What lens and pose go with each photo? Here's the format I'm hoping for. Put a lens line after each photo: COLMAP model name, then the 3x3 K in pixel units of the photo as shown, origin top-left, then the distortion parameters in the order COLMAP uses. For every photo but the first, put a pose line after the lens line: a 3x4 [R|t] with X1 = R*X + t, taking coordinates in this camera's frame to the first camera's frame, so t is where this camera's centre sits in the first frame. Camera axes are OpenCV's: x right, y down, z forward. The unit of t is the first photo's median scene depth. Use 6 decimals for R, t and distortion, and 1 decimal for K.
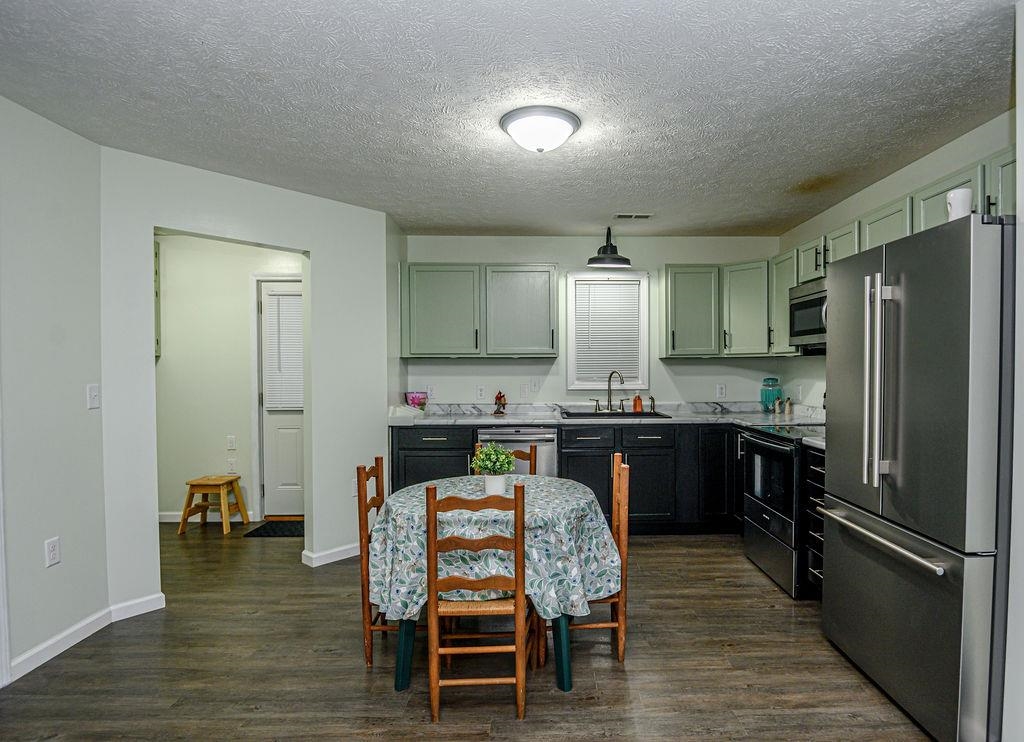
lens RADIAL K [[575.3, 0, 556.8], [0, 575.3, 379.4], [0, 0, 1]] dist [-0.016885, -0.000973]
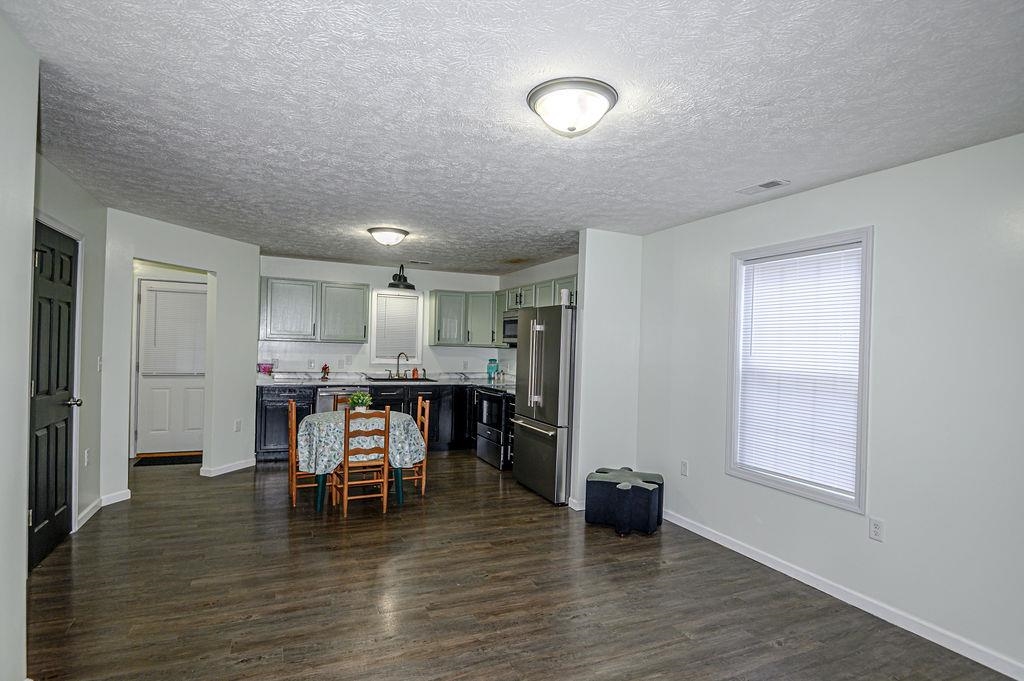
lens RADIAL K [[523.4, 0, 508.9], [0, 523.4, 348.0], [0, 0, 1]] dist [-0.001719, -0.000788]
pose [[0.925472, 0.028634, 0.377732, -0.243326], [-0.024217, 0.999572, -0.016439, -0.014909], [-0.378041, 0.006066, 0.925769, -0.649286]]
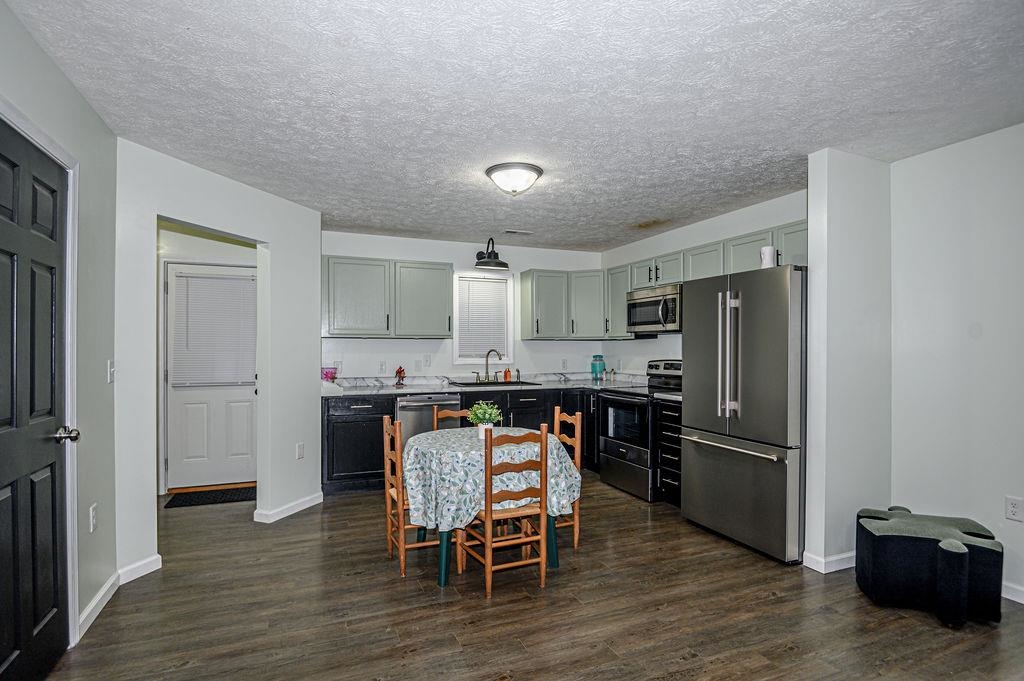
lens RADIAL K [[520.1, 0, 511.8], [0, 520.1, 348.6], [0, 0, 1]] dist [-0.000965, -0.000153]
pose [[0.936056, 0.003647, 0.351832, -0.366434], [0.003355, 0.999808, -0.019292, 0.007705], [-0.351835, 0.019238, 0.935864, -0.136906]]
